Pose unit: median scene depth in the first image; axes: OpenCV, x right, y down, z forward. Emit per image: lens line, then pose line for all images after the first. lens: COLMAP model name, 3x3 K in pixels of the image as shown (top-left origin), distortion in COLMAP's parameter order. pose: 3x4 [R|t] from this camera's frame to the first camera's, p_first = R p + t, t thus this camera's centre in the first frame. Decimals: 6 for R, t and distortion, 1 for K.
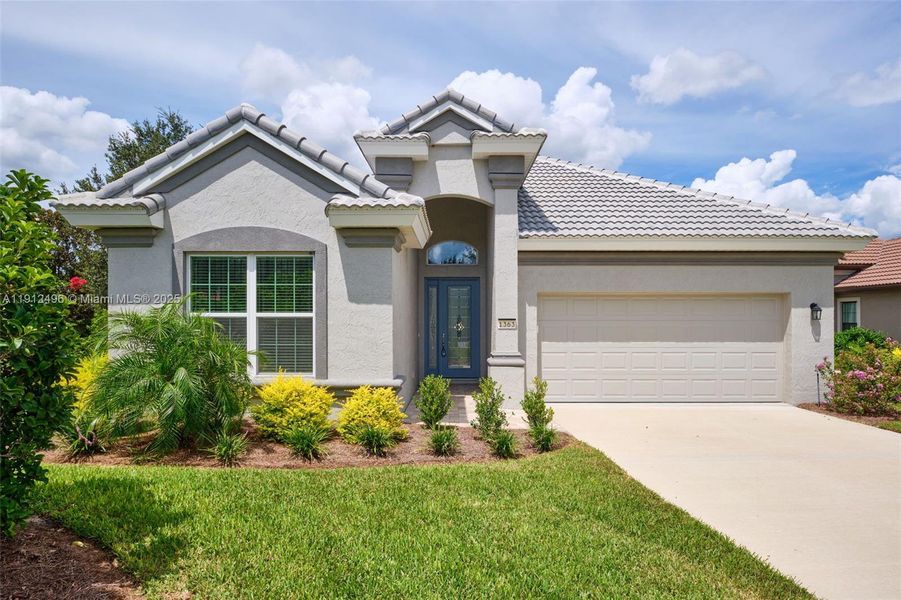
lens RADIAL K [[501.2, 0, 450.3], [0, 501.2, 317.2], [0, 0, 1]] dist [-0.003863, -0.000298]
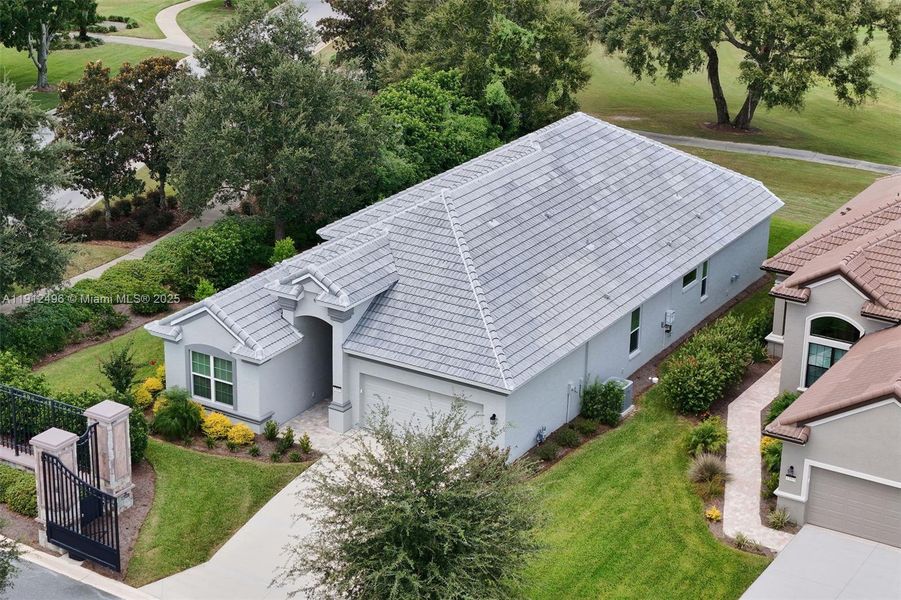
lens RADIAL K [[1788.0, 0, 452.2], [0, 1788.0, 299.9], [0, 0, 1]] dist [-0.146600, 0.000000]
pose [[0.860699, 0.195735, -0.469984, 4.480095], [-0.017829, 0.934163, 0.356402, -3.382109], [0.508802, -0.298375, 0.807523, -5.134658]]
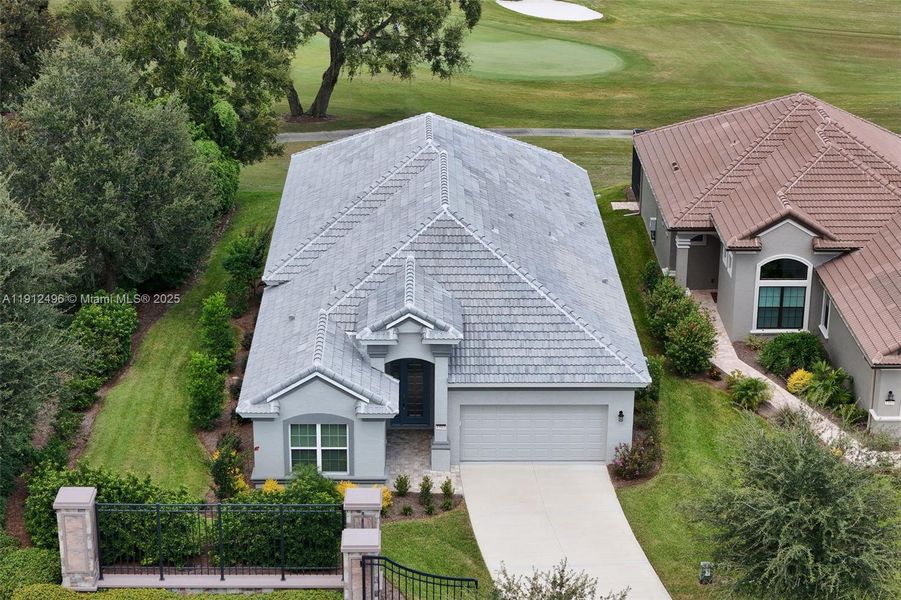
lens RADIAL K [[1788.0, 0, 450.4], [0, 1788.0, 301.6], [0, 0, 1]] dist [-0.146600, 0.000000]
pose [[0.999676, -0.000320, 0.025457, -0.019730], [-0.008813, 0.933752, 0.357813, -3.390637], [-0.023885, -0.357922, 0.933446, -6.054379]]
